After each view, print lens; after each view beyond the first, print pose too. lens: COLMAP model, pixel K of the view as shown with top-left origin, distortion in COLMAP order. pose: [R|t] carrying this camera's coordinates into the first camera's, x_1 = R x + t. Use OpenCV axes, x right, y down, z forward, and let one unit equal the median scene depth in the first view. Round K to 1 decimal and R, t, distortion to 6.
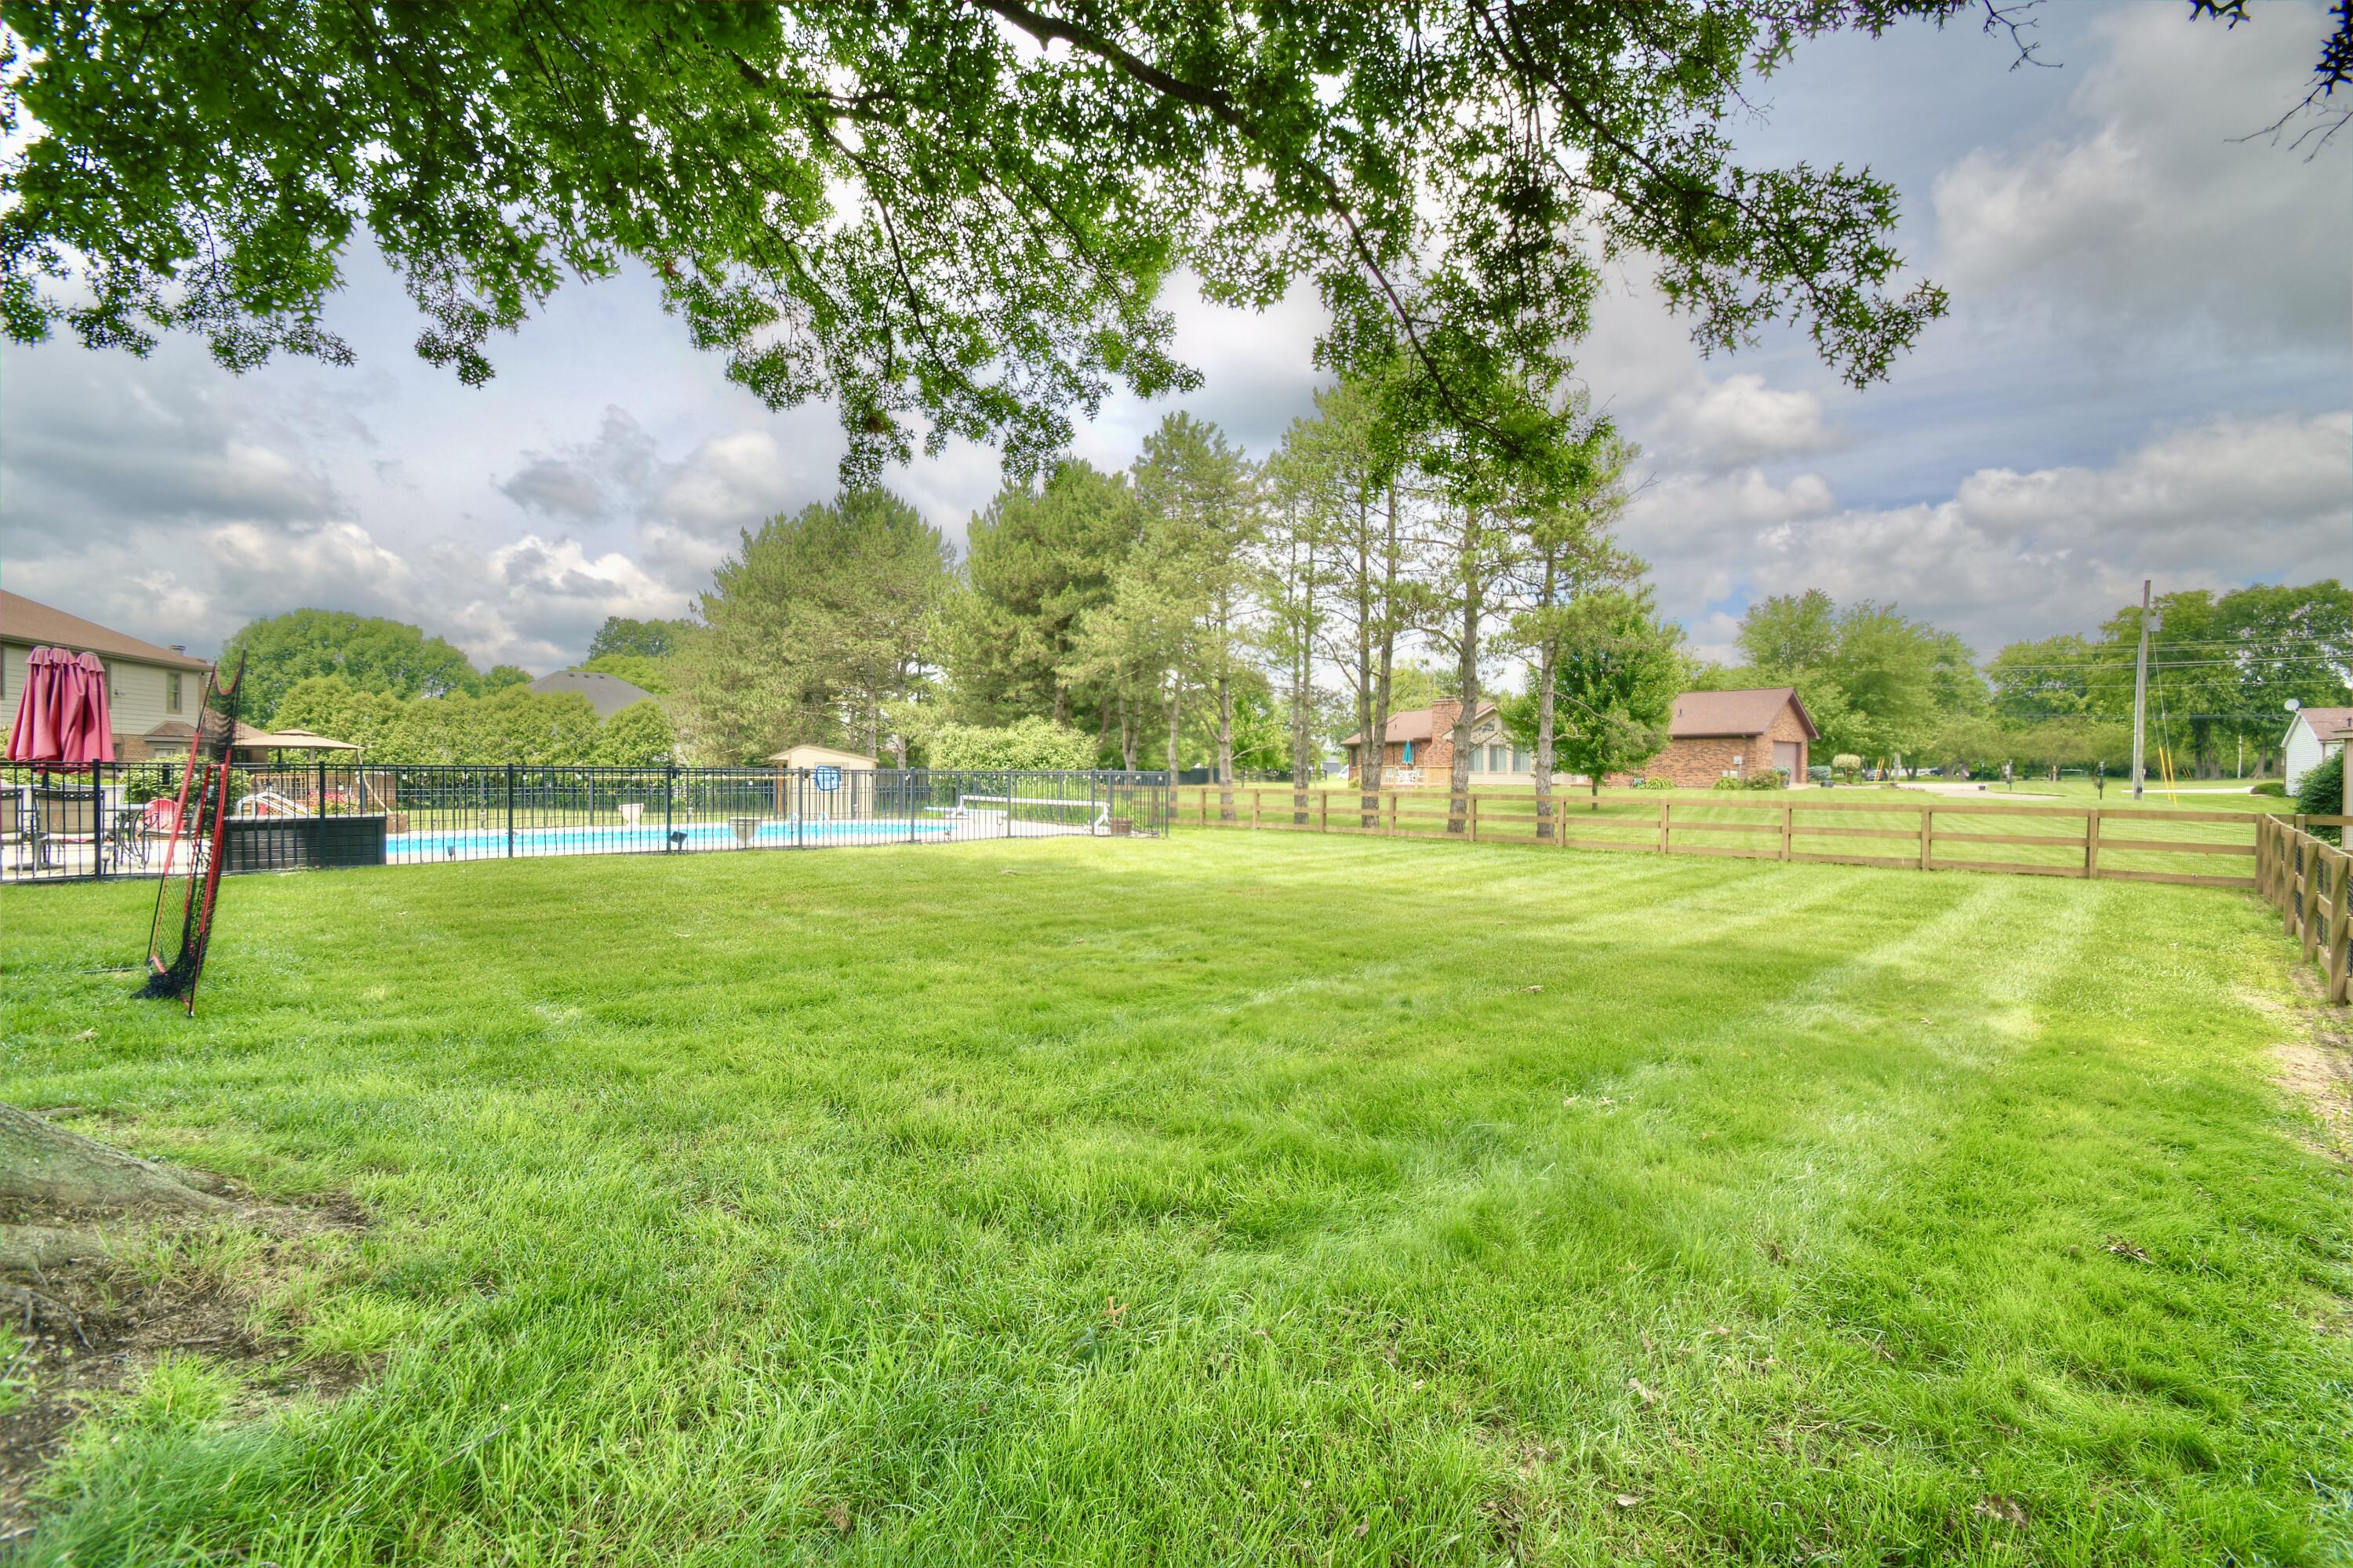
lens RADIAL K [[1012.8, 0, 1200.9], [0, 1012.8, 783.0], [0, 0, 1]] dist [-0.008804, -0.000163]
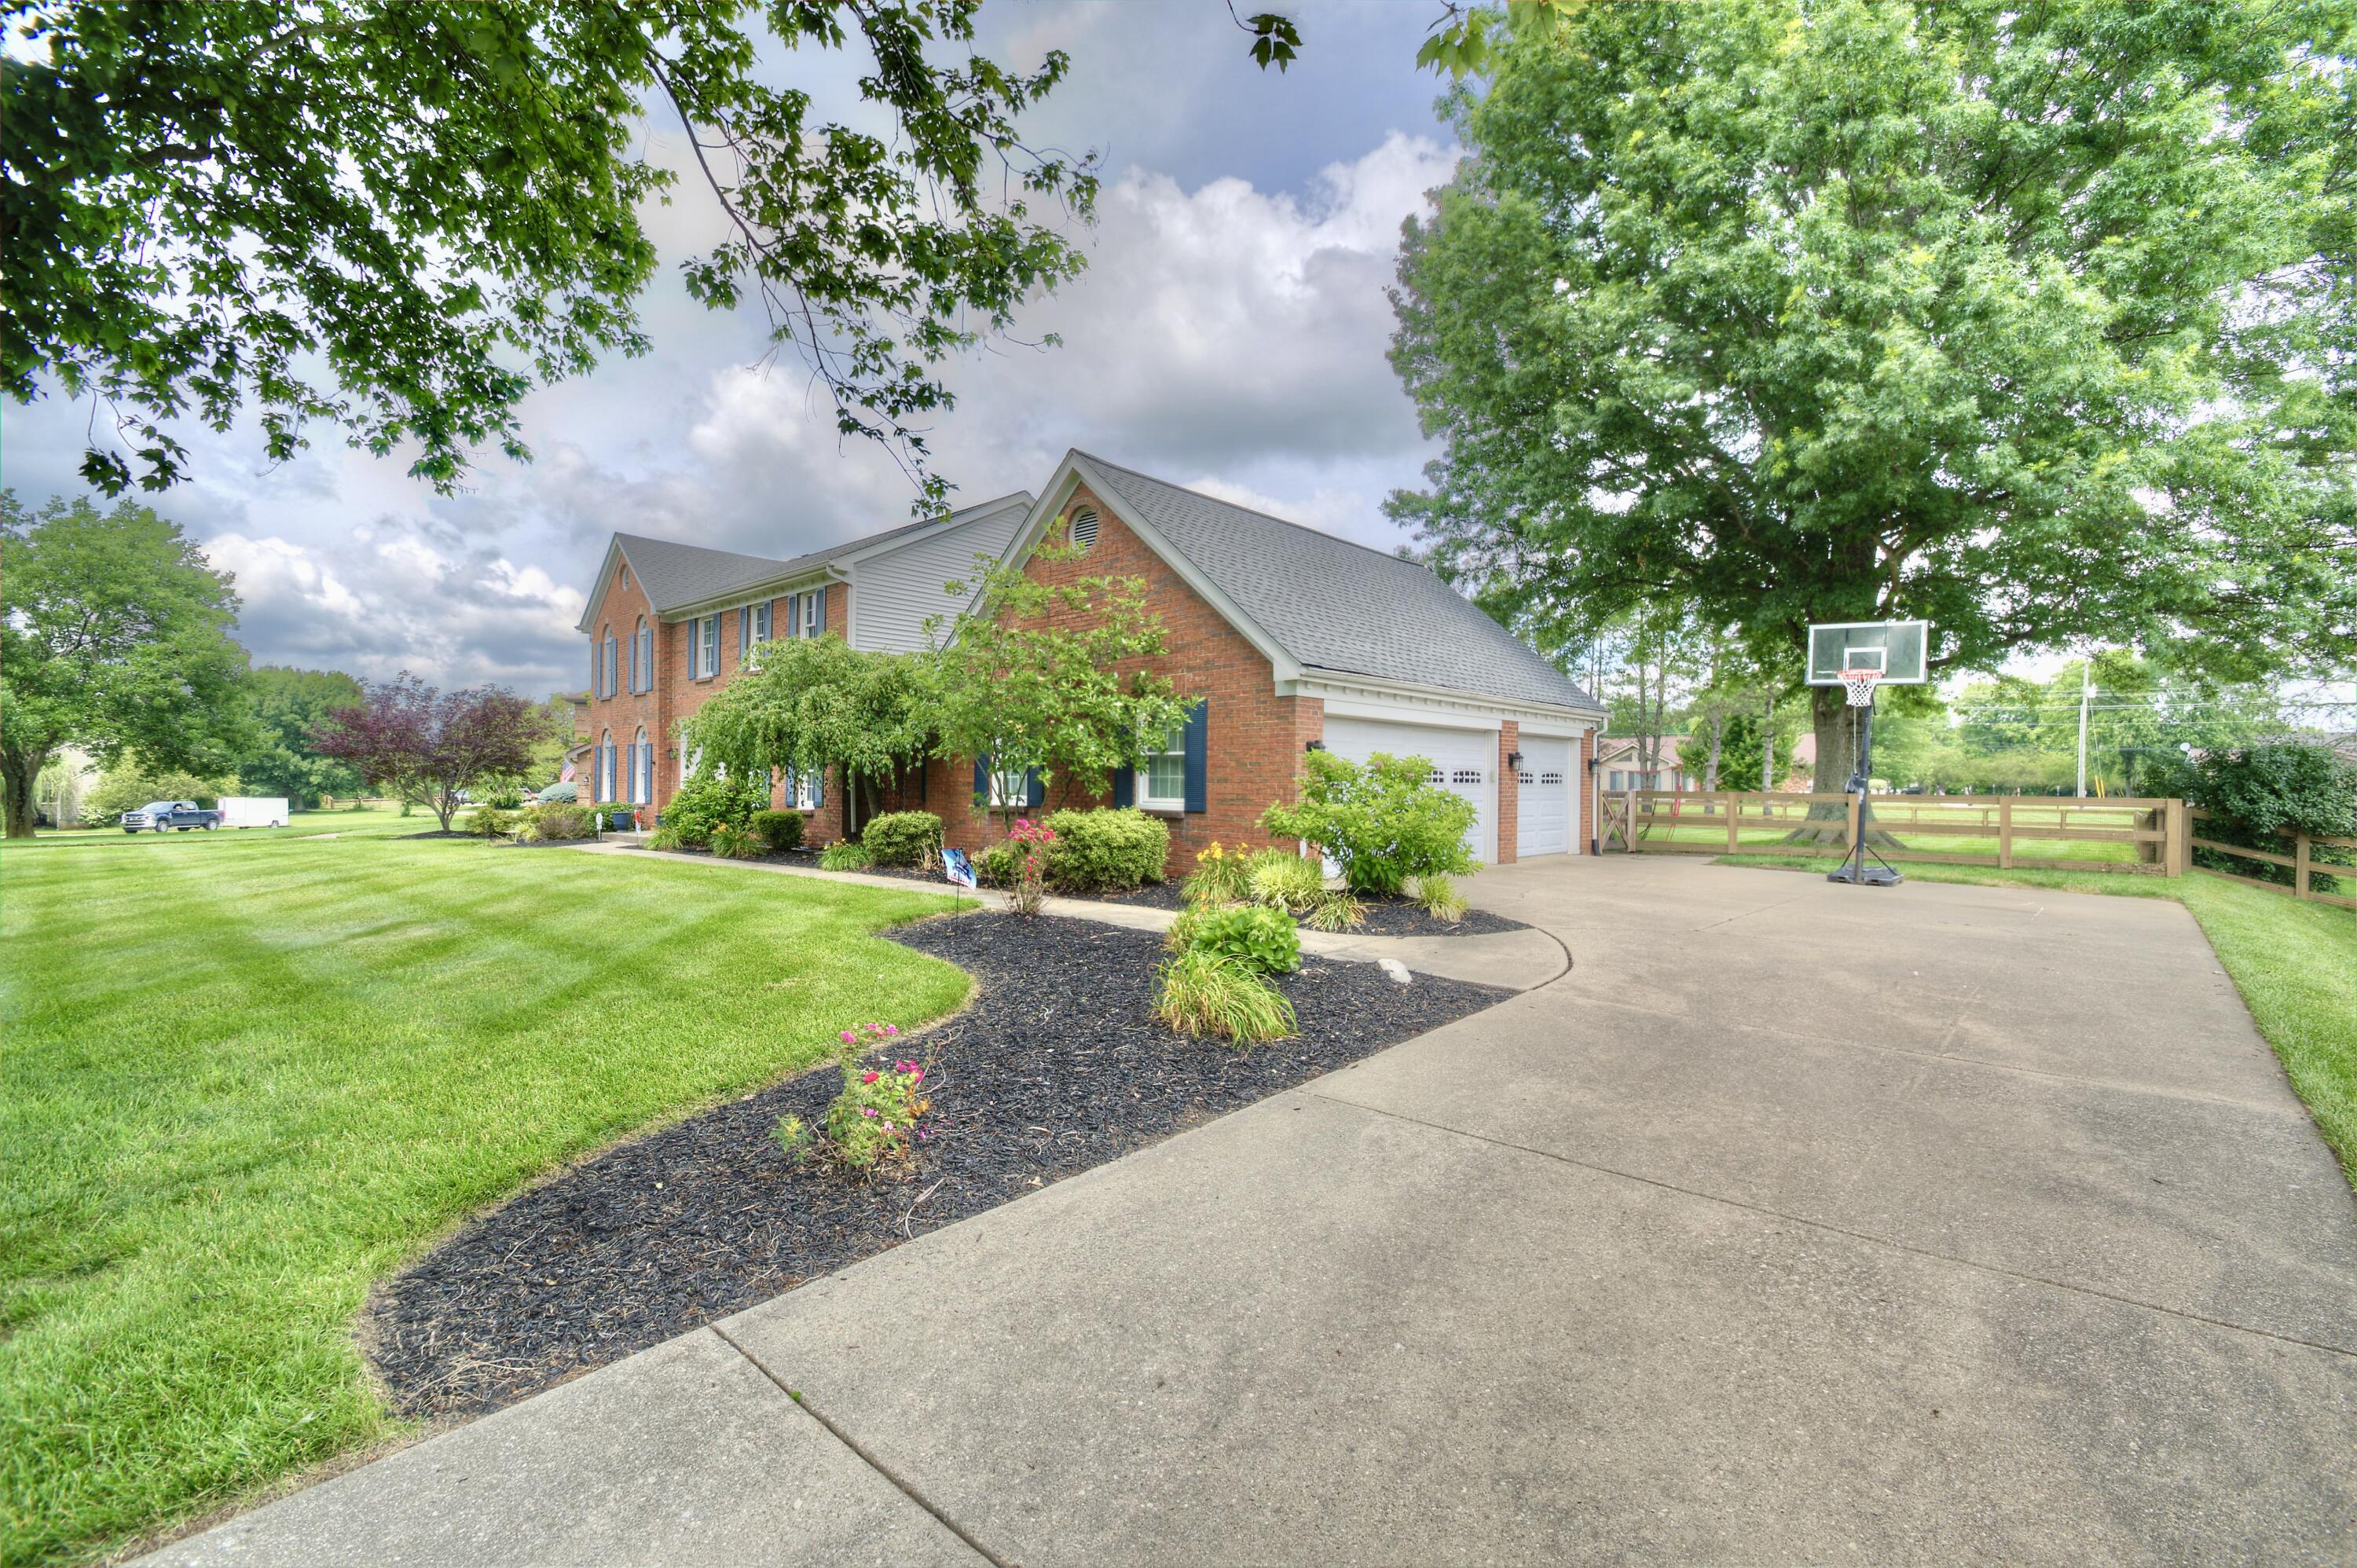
lens RADIAL K [[1019.0, 0, 1178.5], [0, 1019.0, 784.0], [0, 0, 1]] dist [-0.003634, -0.000978]
pose [[0.999672, 0.004843, 0.025143, -0.239078], [-0.004488, 0.999890, -0.014155, 0.002114], [-0.025209, 0.014037, 0.999584, -0.254686]]
